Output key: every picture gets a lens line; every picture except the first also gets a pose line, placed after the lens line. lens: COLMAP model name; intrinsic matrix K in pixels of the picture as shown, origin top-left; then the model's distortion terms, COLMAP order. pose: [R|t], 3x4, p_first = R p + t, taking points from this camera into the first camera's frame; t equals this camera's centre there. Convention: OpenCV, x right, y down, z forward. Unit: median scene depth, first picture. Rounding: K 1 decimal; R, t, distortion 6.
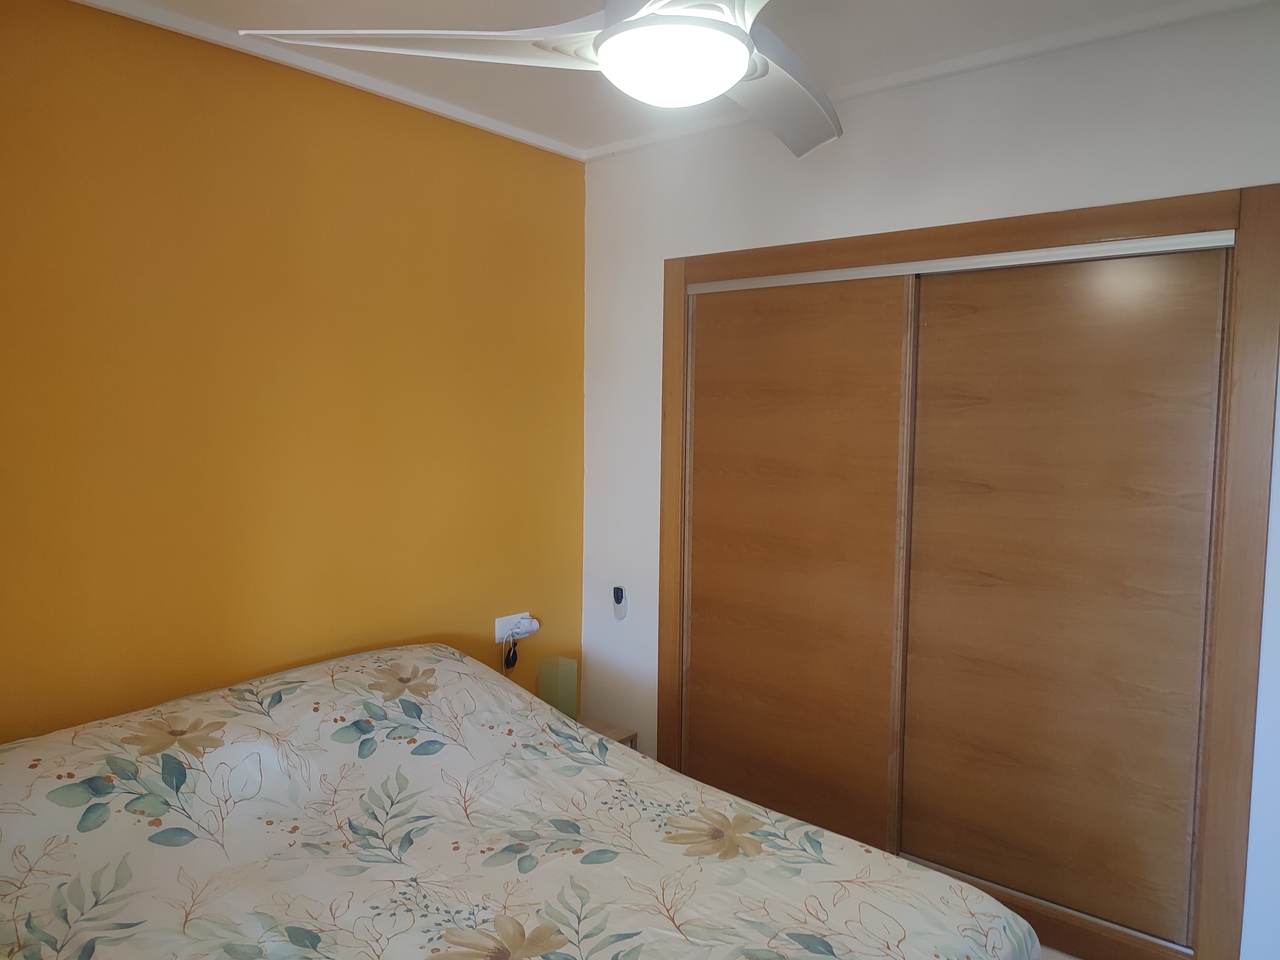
lens RADIAL K [[930.9, 0, 638.1], [0, 930.9, 481.7], [0, 0, 1]] dist [0.017561, -0.001505]
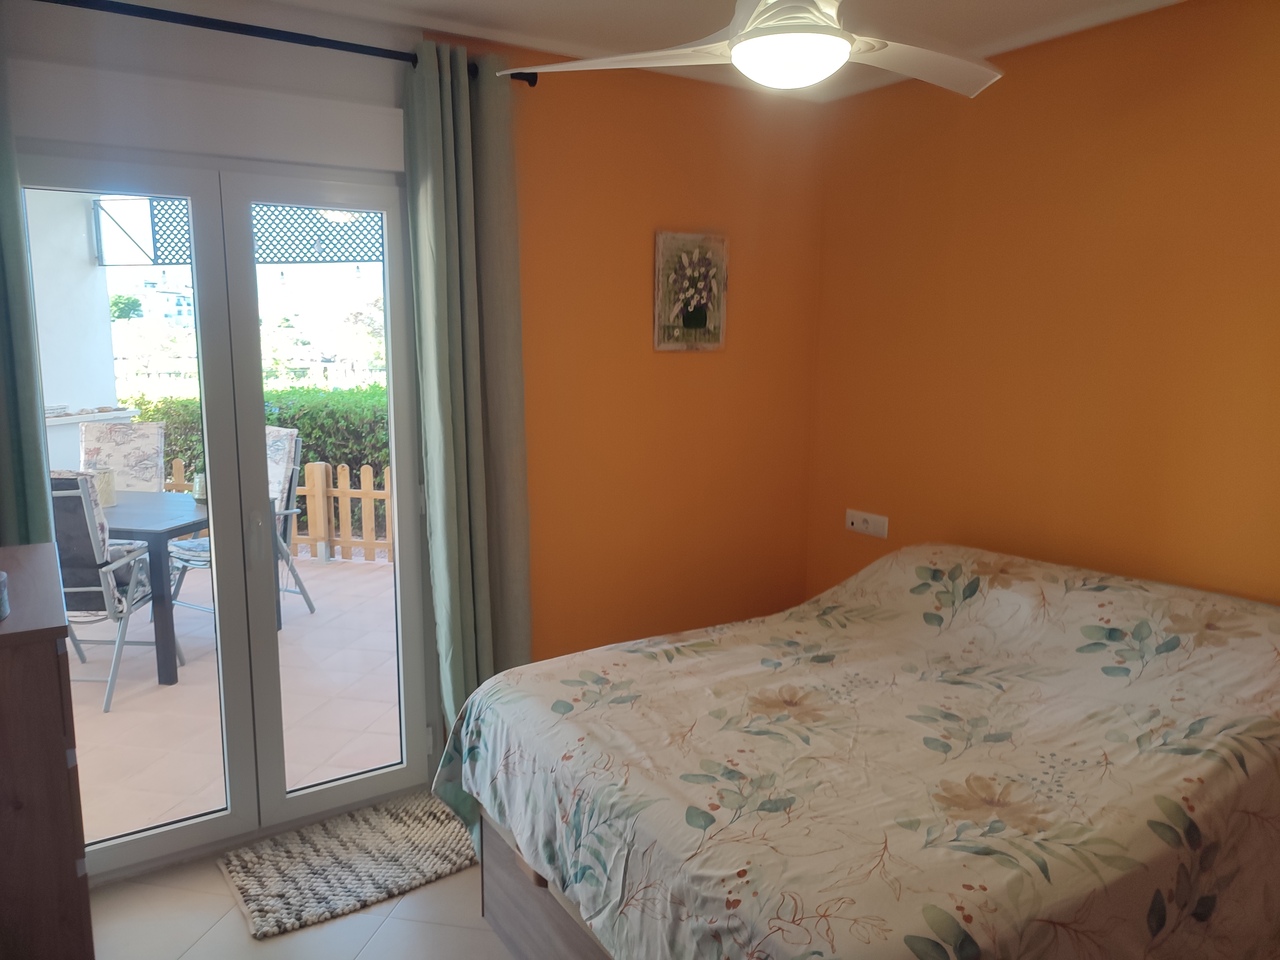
lens RADIAL K [[930.9, 0, 636.3], [0, 930.9, 484.2], [0, 0, 1]] dist [0.017561, -0.001505]
pose [[-0.266090, 0.150120, -0.952187, 1.004689], [-0.079210, 0.981053, 0.176807, -0.063207], [0.960688, 0.122469, -0.249157, 0.854141]]
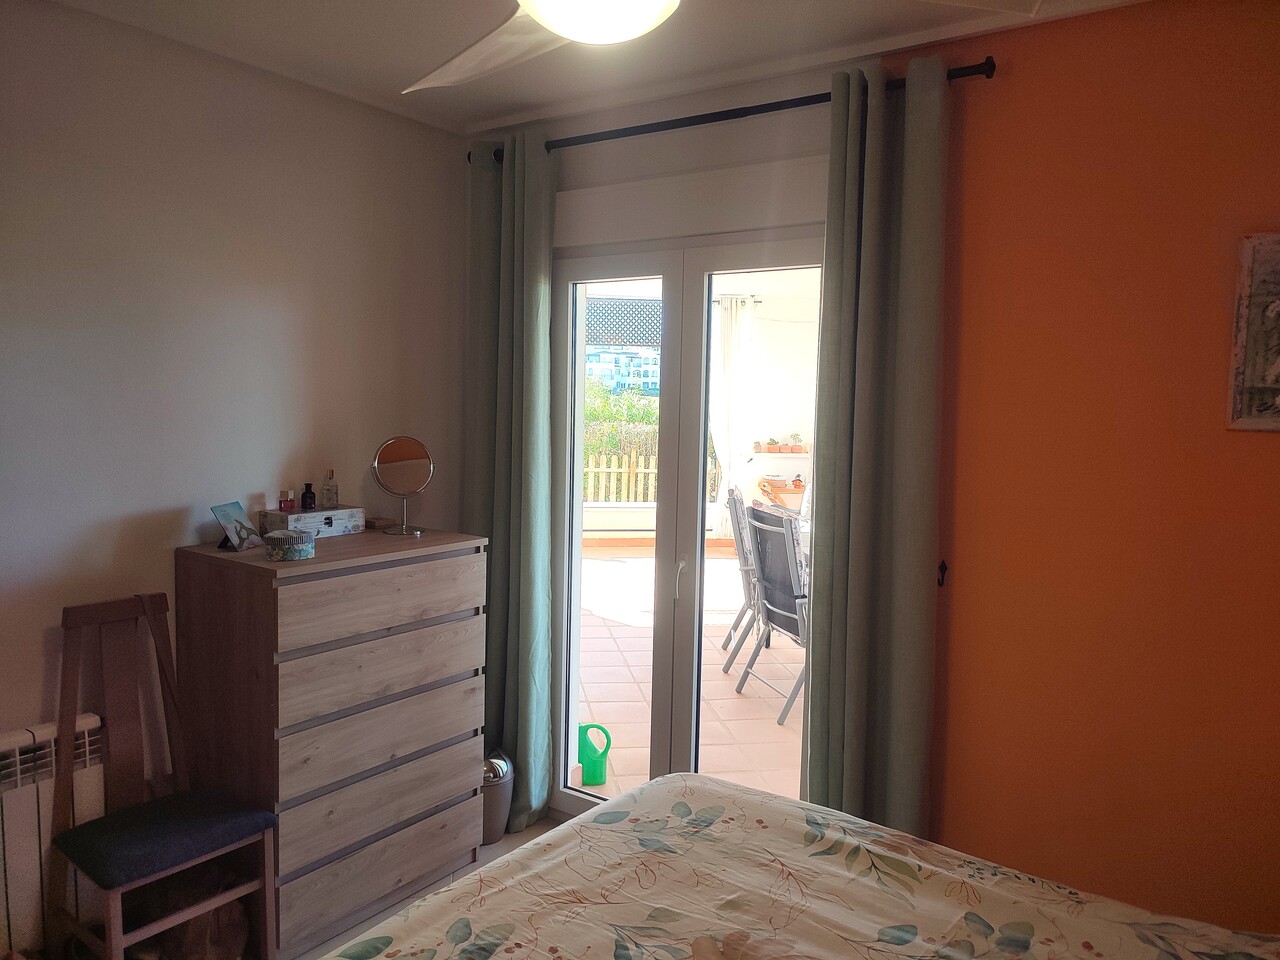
lens RADIAL K [[930.9, 0, 640.2], [0, 930.9, 475.1], [0, 0, 1]] dist [0.017561, -0.001505]
pose [[-0.993876, -0.018364, -0.108964, 0.059247], [-0.036140, 0.985883, 0.163488, -0.102491], [0.104423, 0.166424, -0.980509, 1.424663]]
